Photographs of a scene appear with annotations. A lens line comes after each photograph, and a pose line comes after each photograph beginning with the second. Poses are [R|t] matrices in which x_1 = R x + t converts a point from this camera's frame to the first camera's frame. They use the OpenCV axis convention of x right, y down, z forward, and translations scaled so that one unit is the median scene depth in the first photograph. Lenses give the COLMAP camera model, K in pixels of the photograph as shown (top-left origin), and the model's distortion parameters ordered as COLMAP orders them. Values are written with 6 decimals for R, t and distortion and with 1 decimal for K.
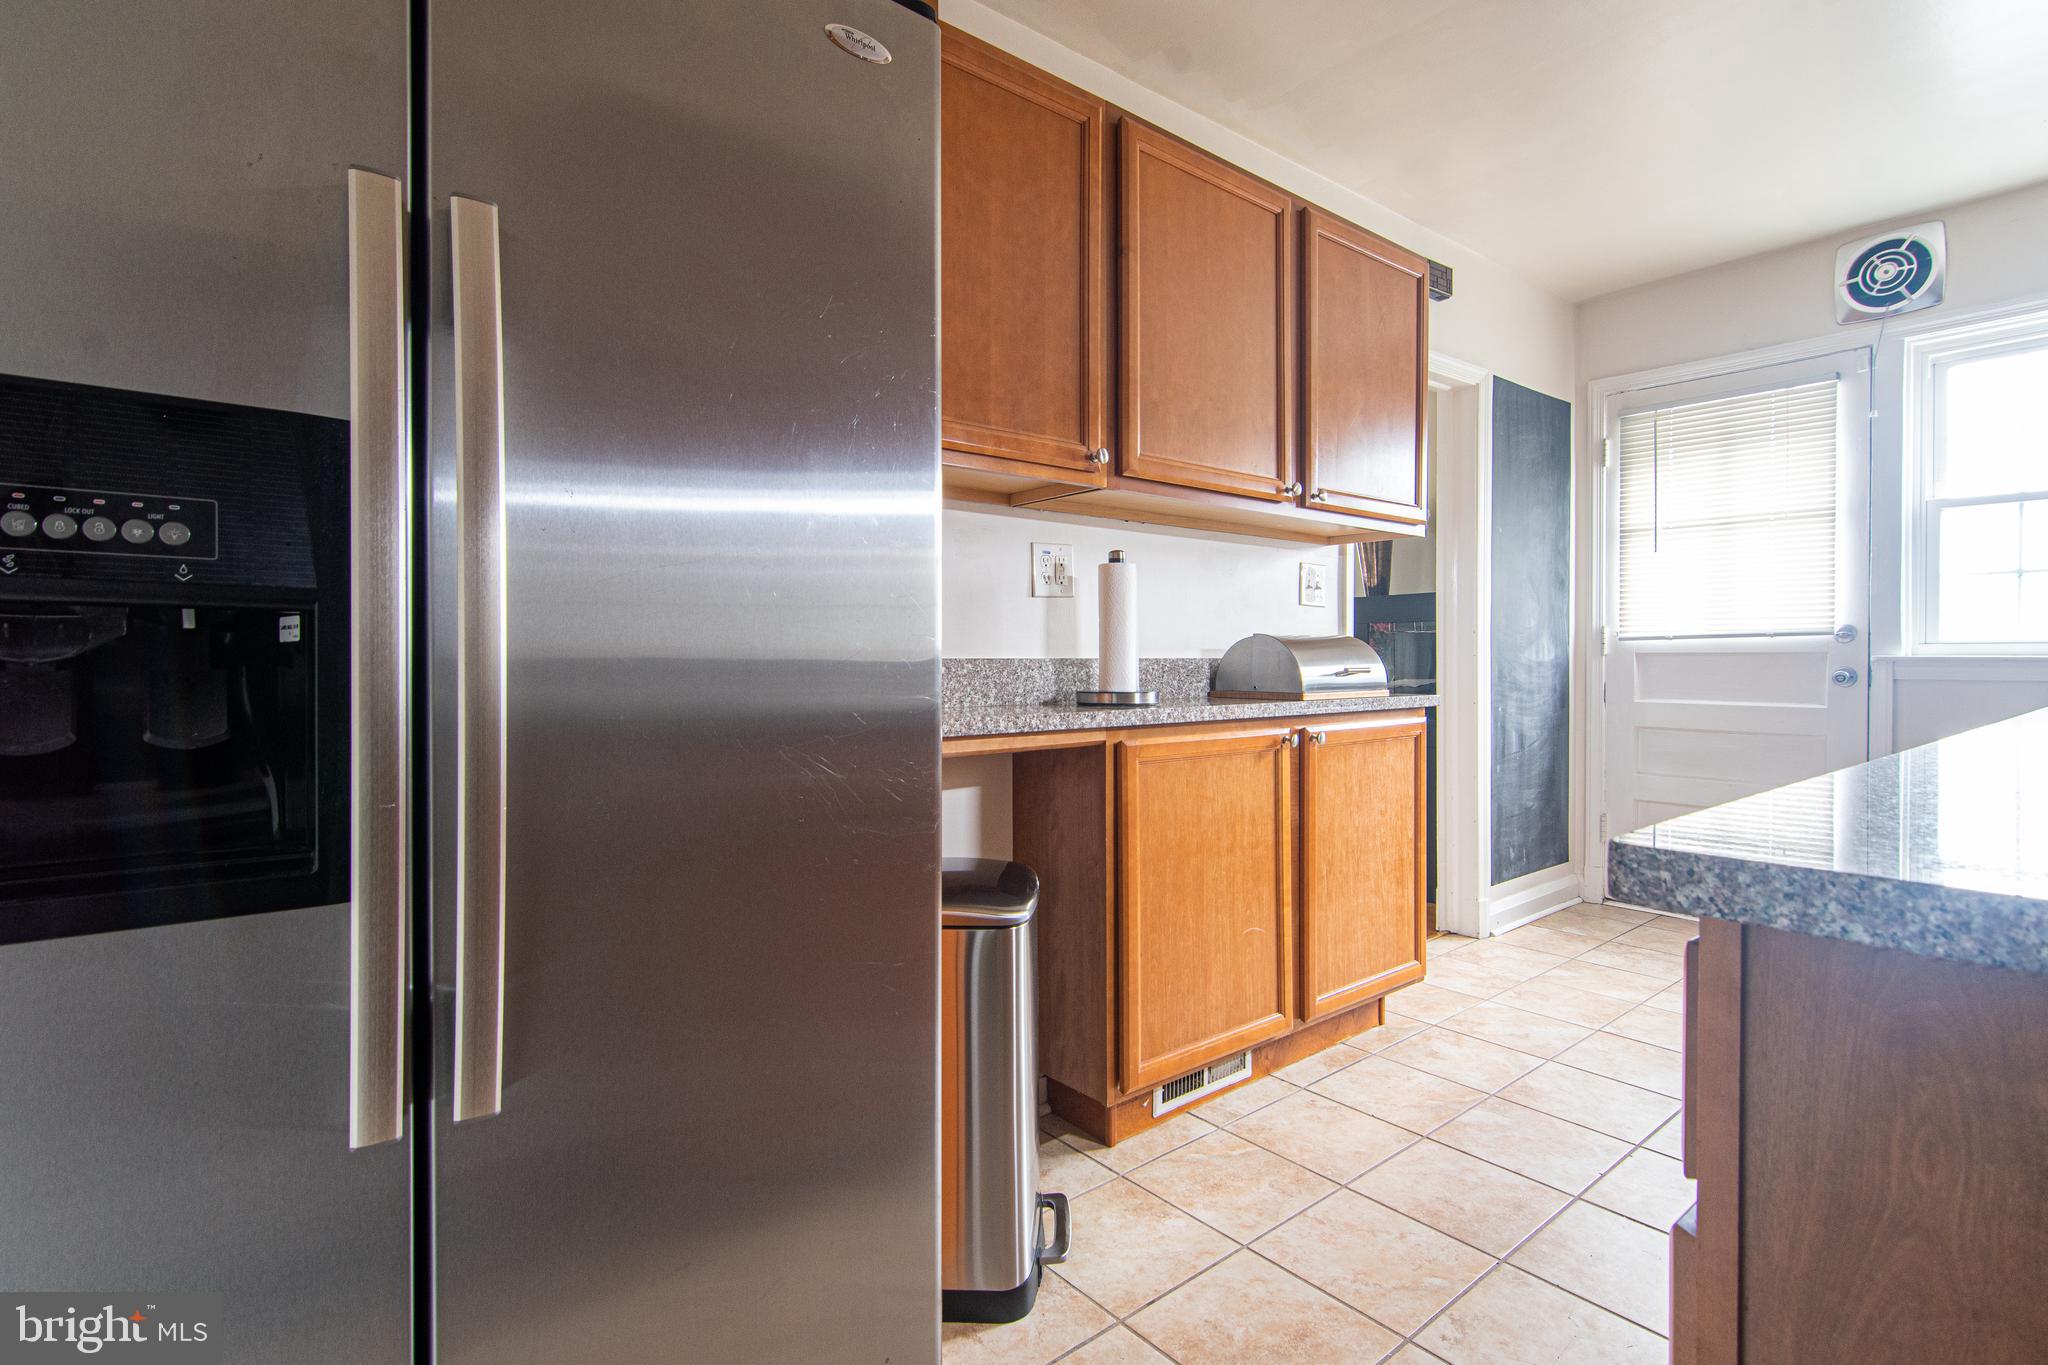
lens RADIAL K [[986.0, 0, 1014.1], [0, 986.0, 671.0], [0, 0, 1]] dist [-0.000048, 0.001373]
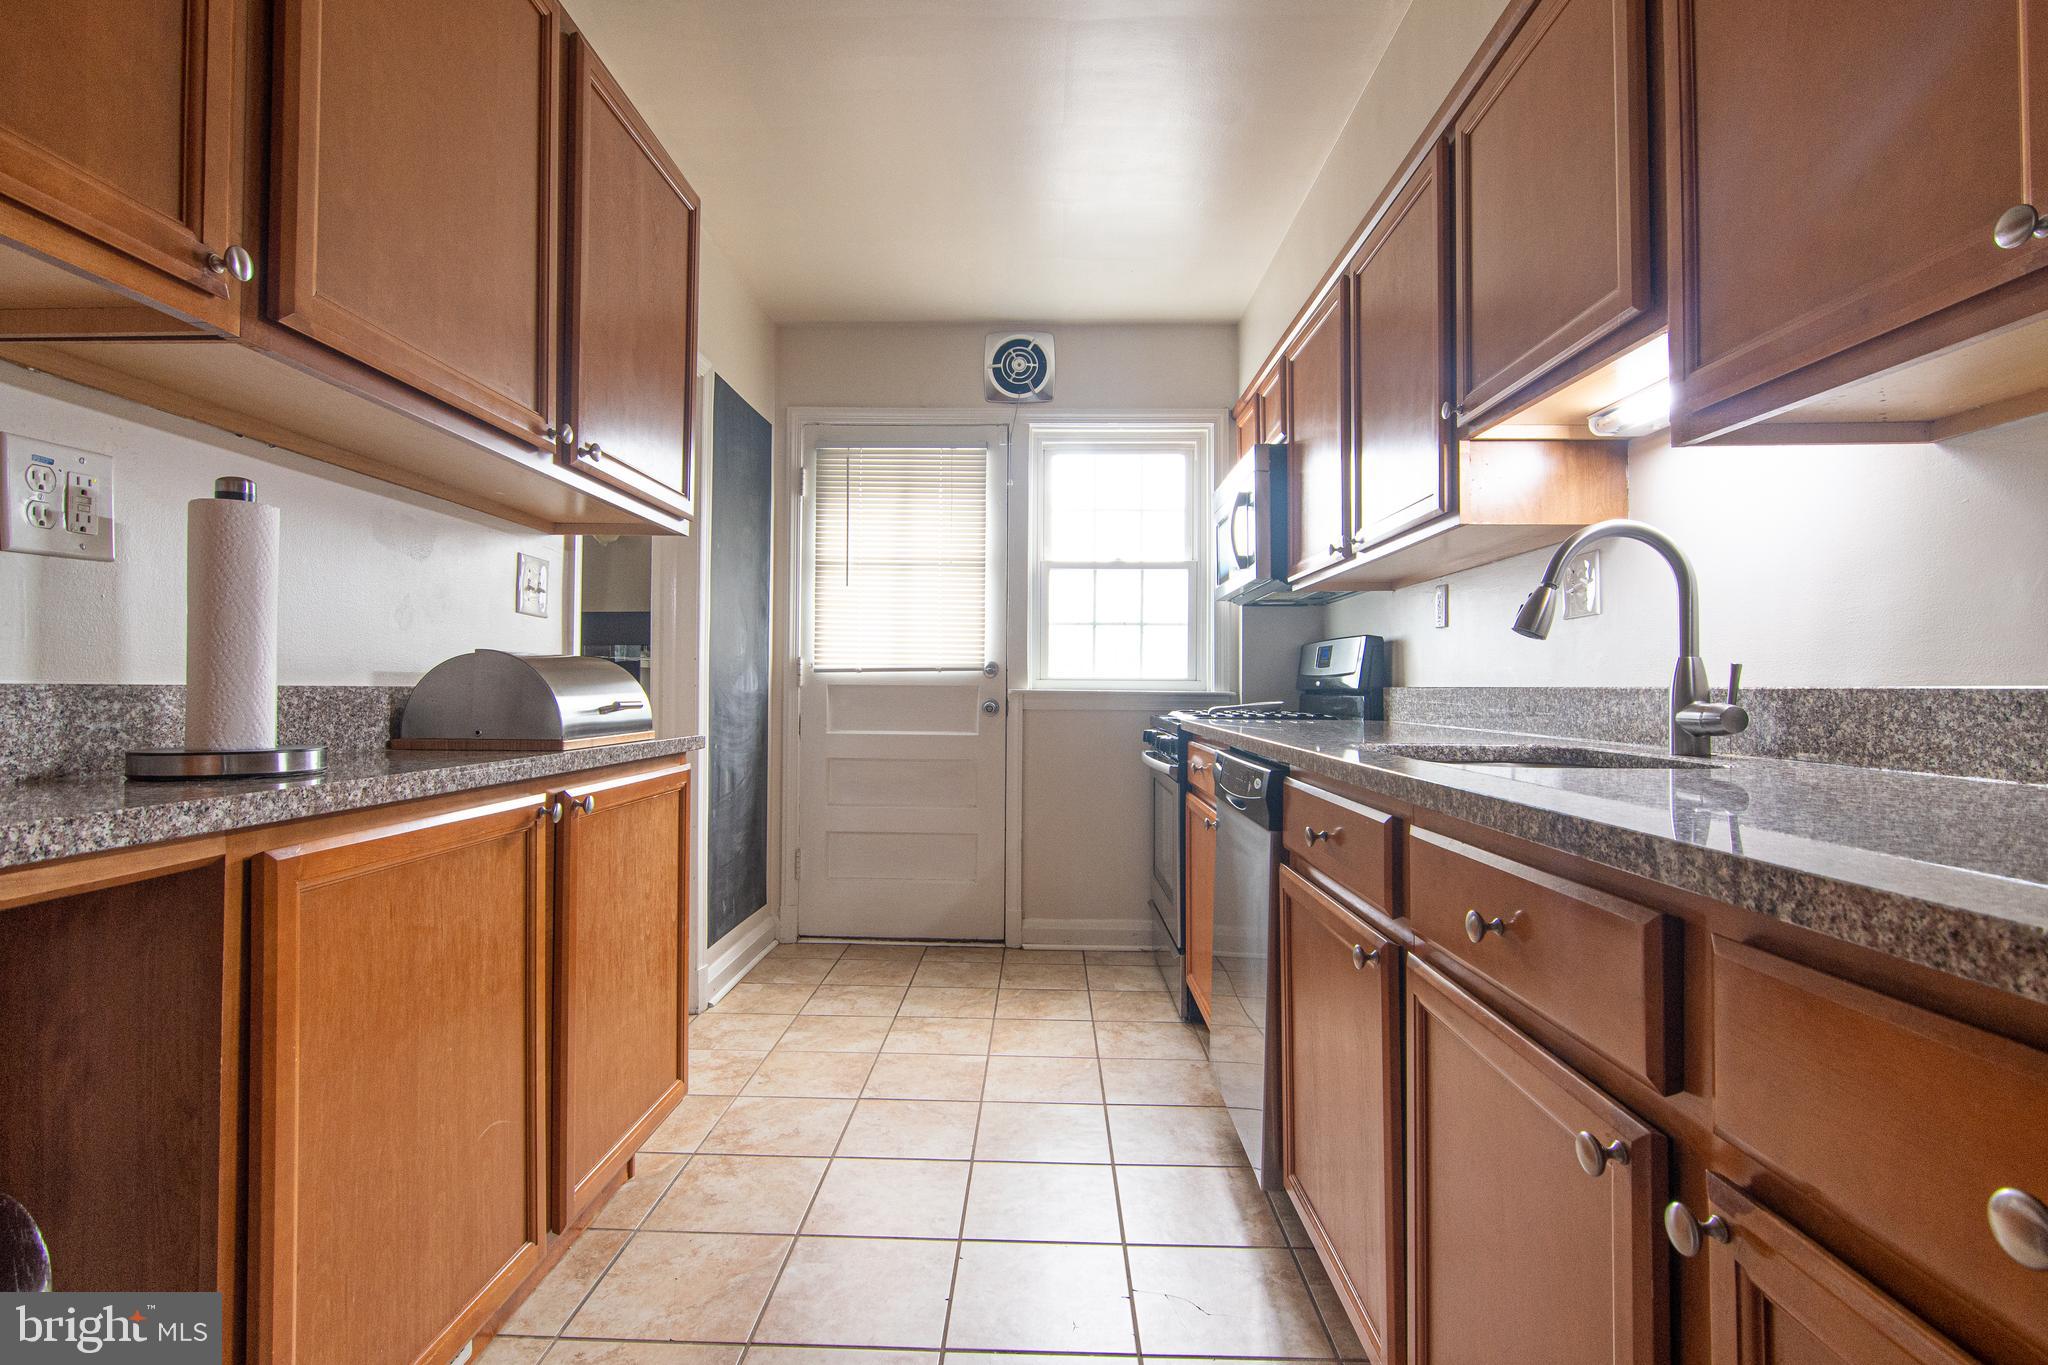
lens RADIAL K [[996.2, 0, 1018.6], [0, 996.2, 670.7], [0, 0, 1]] dist [-0.003819, 0.000678]
pose [[0.649371, 0.020931, 0.760184, -0.020767], [0.002222, 0.999565, -0.029420, -0.003773], [-0.760469, 0.020793, 0.649042, 0.300733]]
